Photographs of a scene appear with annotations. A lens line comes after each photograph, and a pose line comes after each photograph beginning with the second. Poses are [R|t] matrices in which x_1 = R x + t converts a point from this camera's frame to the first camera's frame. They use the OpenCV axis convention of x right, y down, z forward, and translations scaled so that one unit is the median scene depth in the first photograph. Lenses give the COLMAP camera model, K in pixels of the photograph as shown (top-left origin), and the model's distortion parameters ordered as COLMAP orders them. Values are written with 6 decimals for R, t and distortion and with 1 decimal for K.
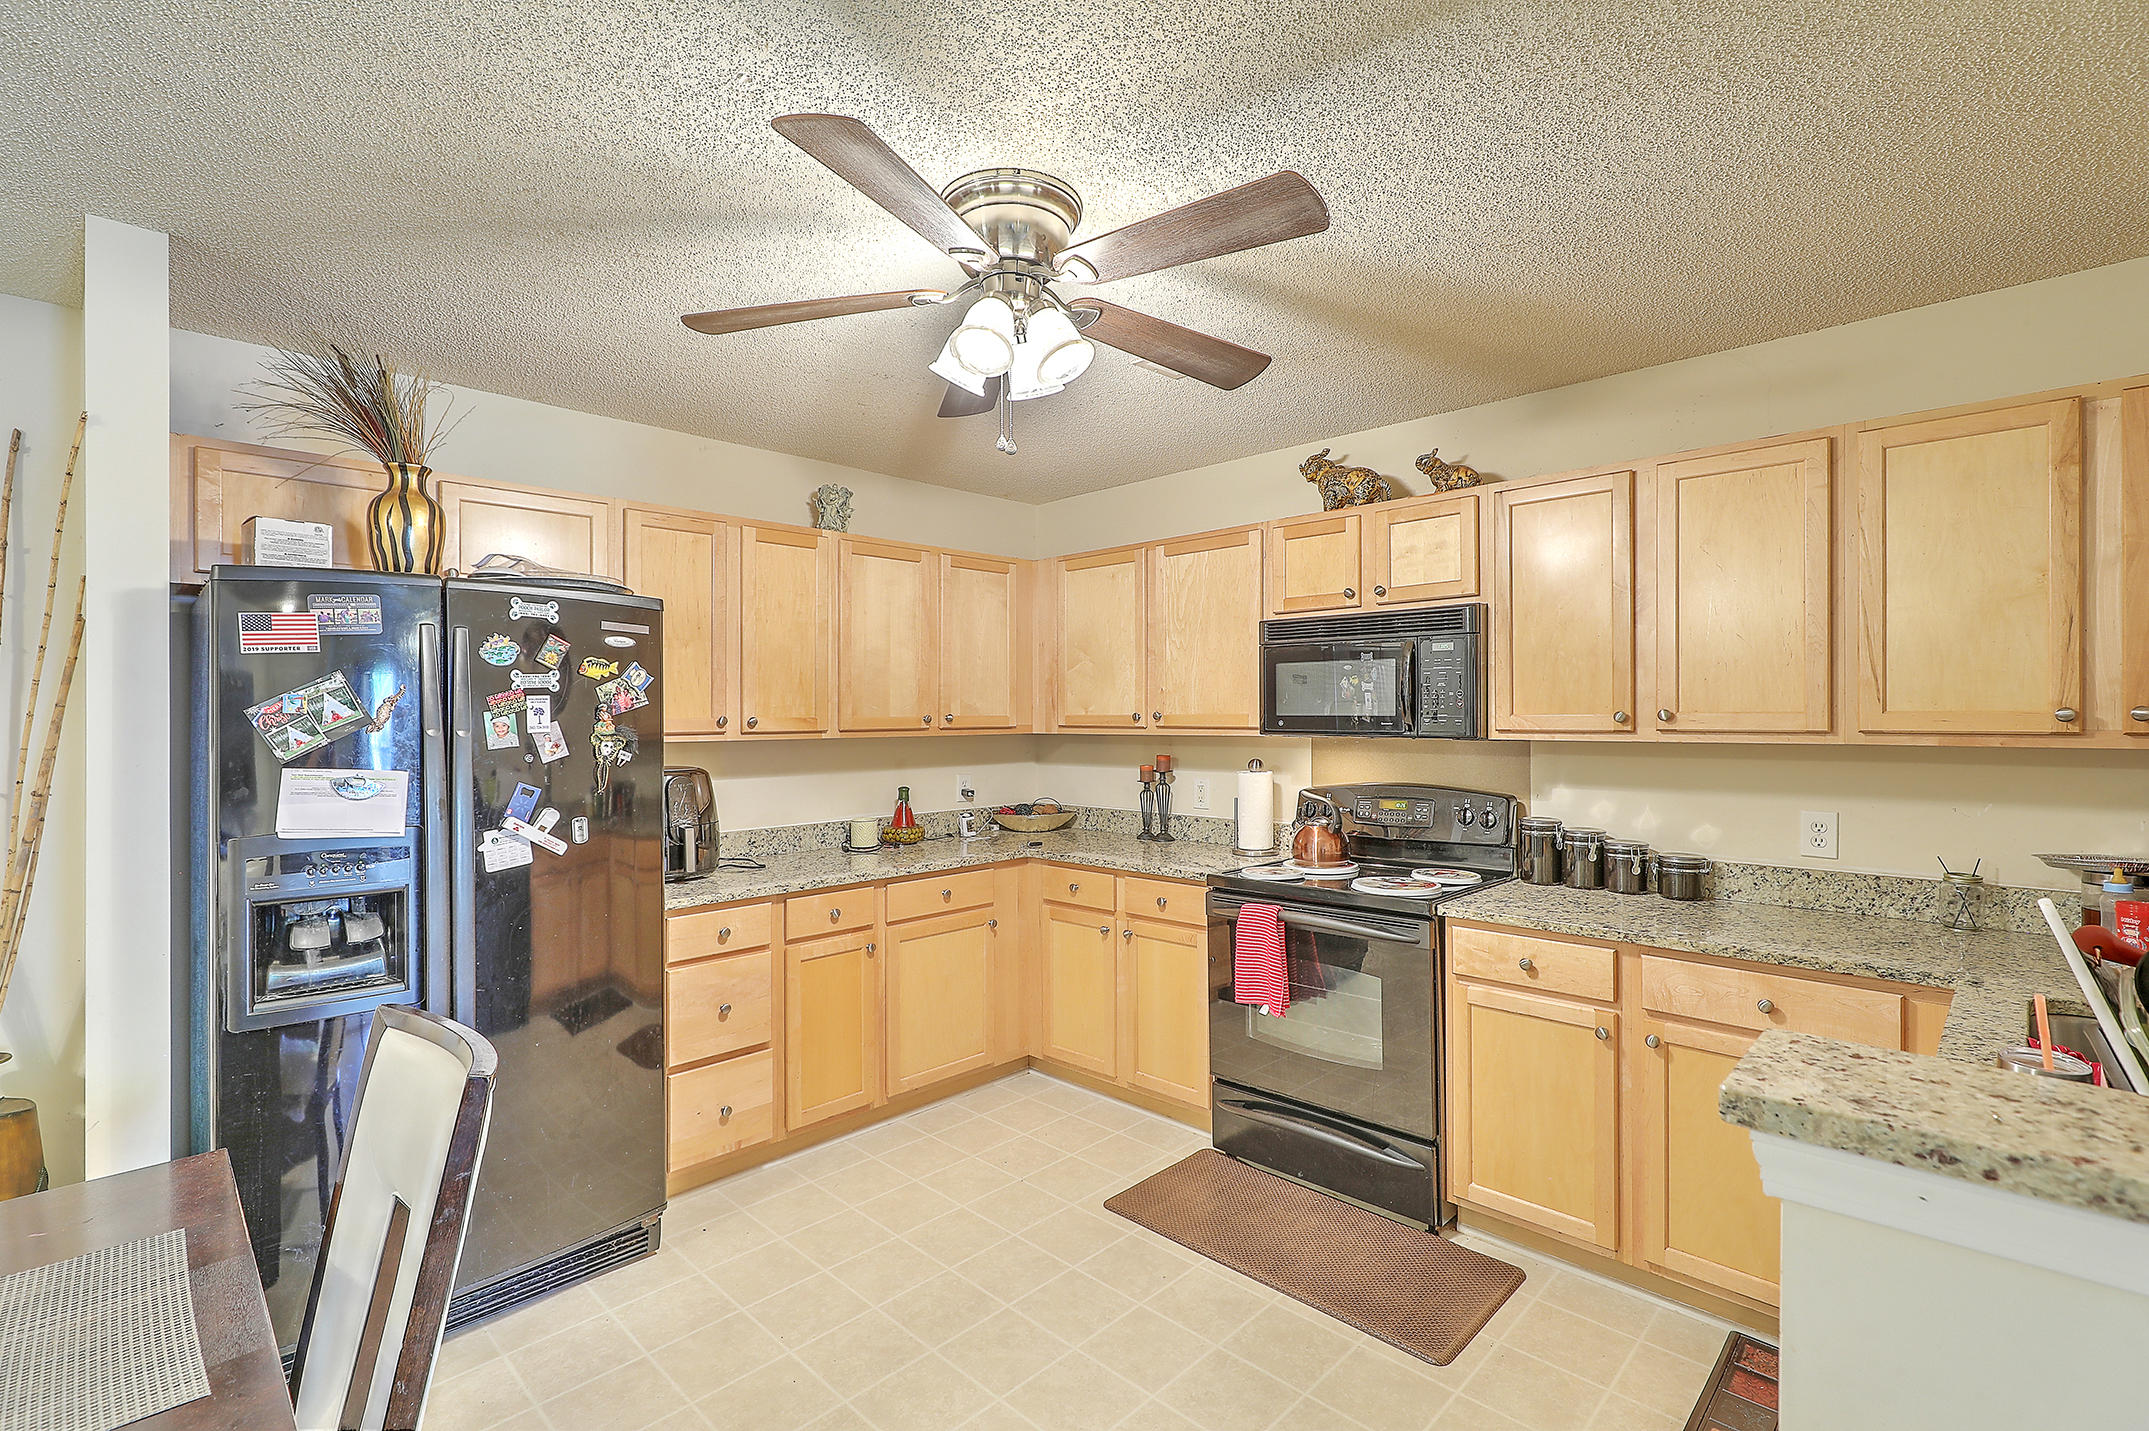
lens RADIAL K [[966.2, 0, 1092.6], [0, 966.2, 705.3], [0, 0, 1]] dist [0.007001, -0.002496]
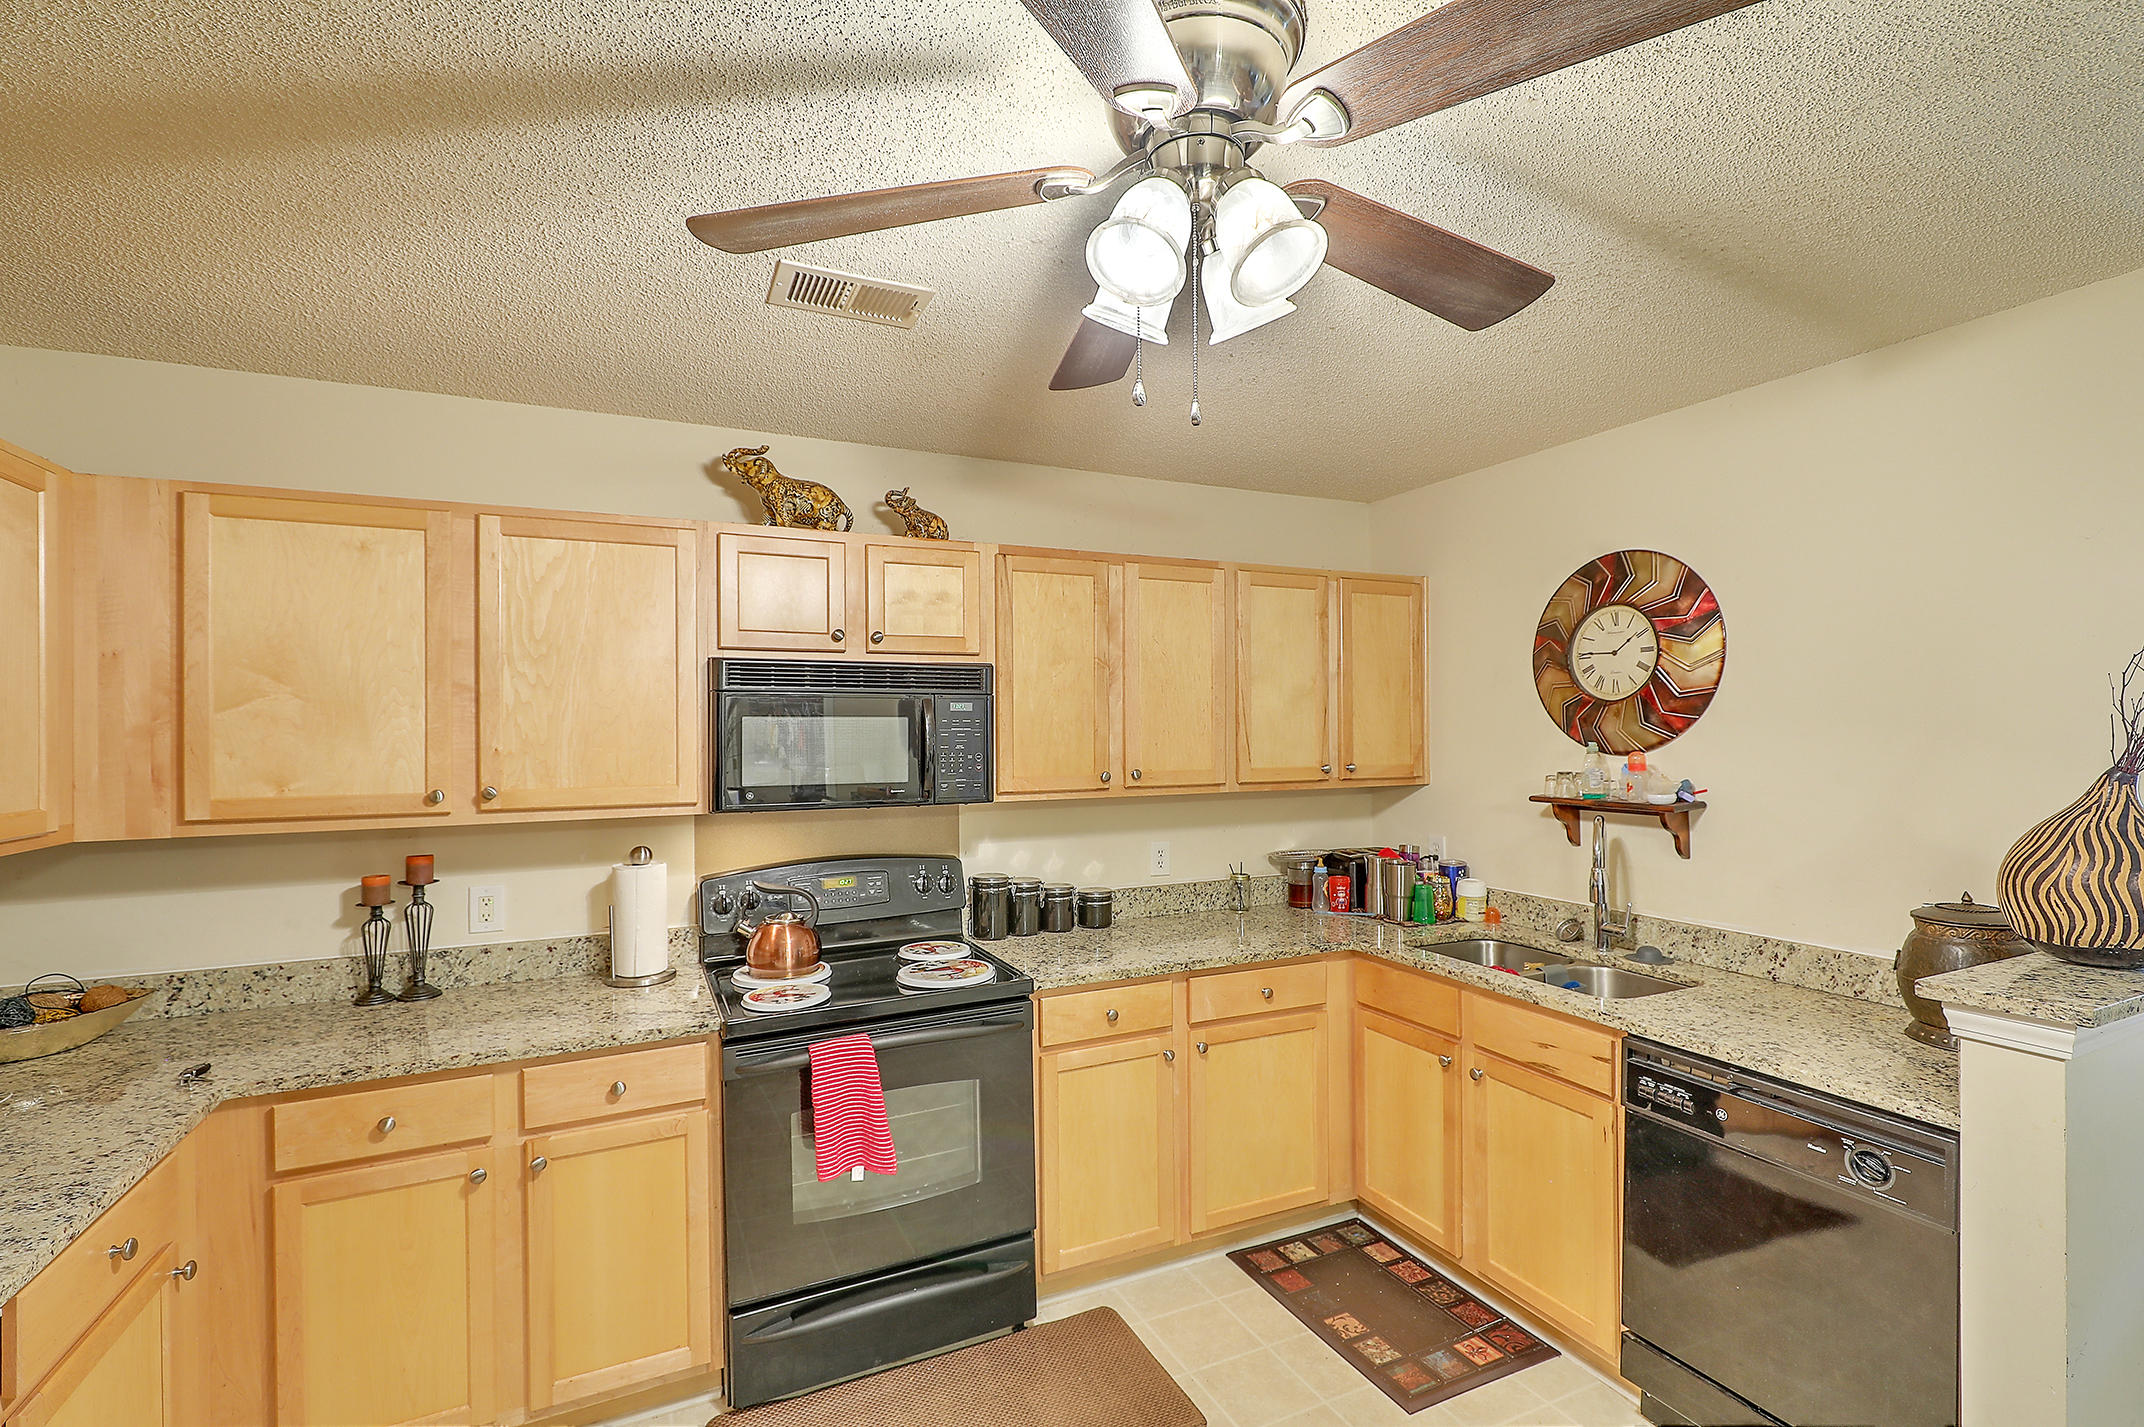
lens RADIAL K [[964.0, 0, 1062.2], [0, 964.0, 738.4], [0, 0, 1]] dist [0.007001, -0.002496]
pose [[0.376080, -0.006069, 0.926567, -0.448498], [0.000858, 0.999980, 0.006202, -0.033822], [-0.926587, -0.001537, 0.376078, 0.537002]]
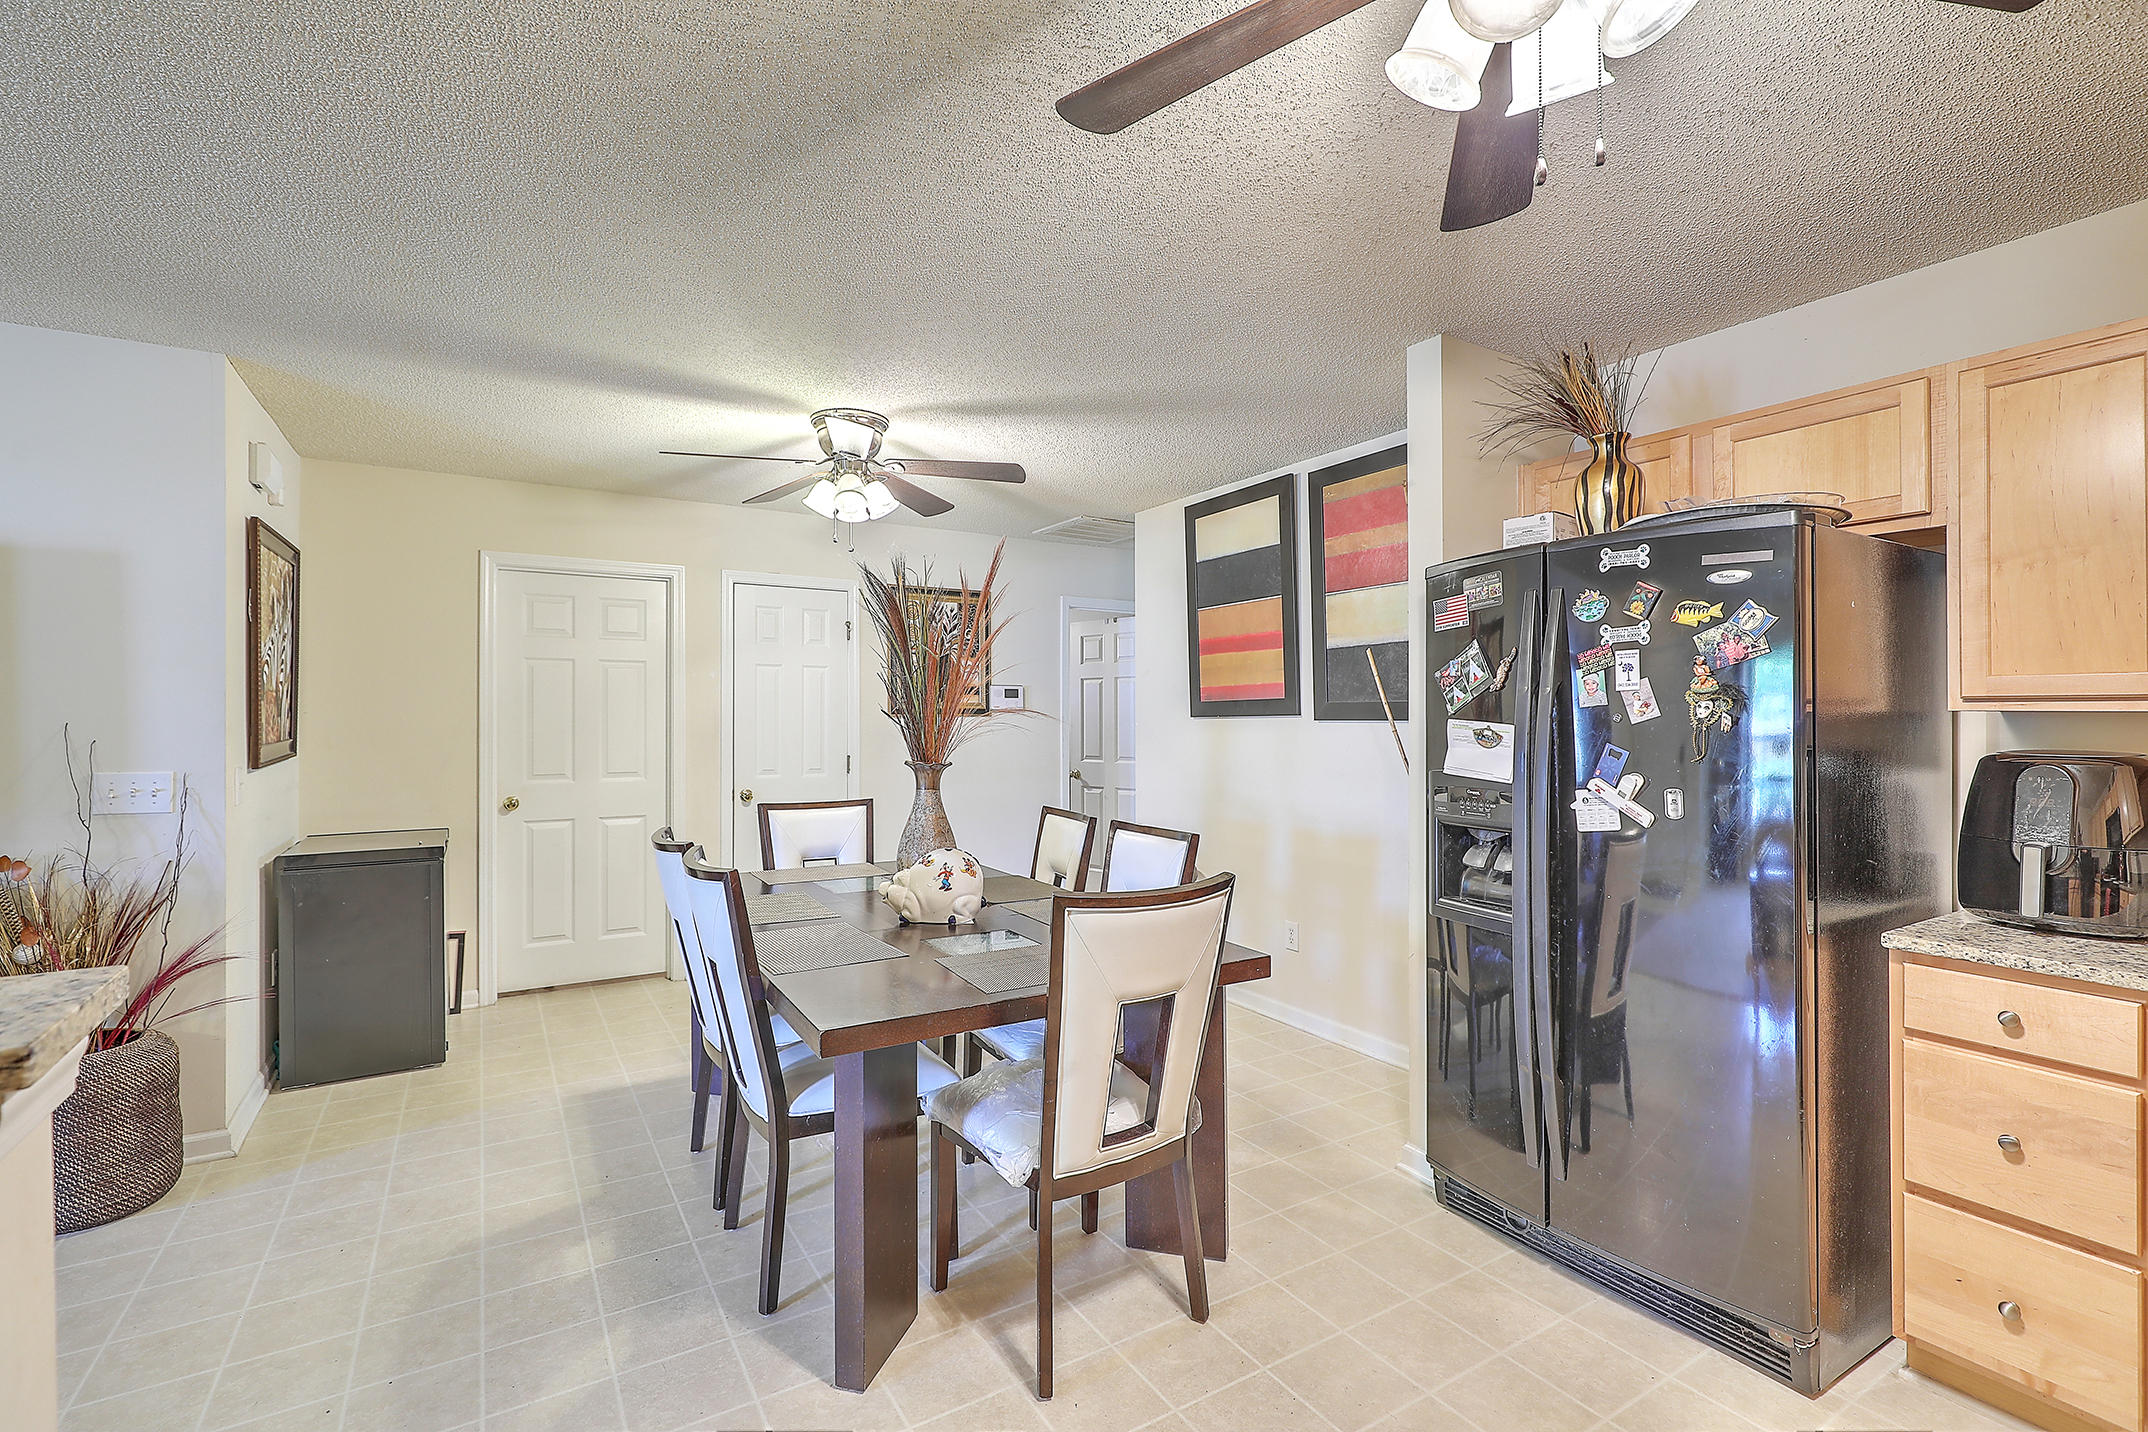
lens RADIAL K [[965.8, 0, 1069.9], [0, 965.8, 707.6], [0, 0, 1]] dist [0.007001, -0.002496]
pose [[-0.251487, -0.003064, -0.967856, 0.350831], [0.007588, 0.999958, -0.005138, 0.035178], [0.967831, -0.008636, -0.251453, 0.557374]]
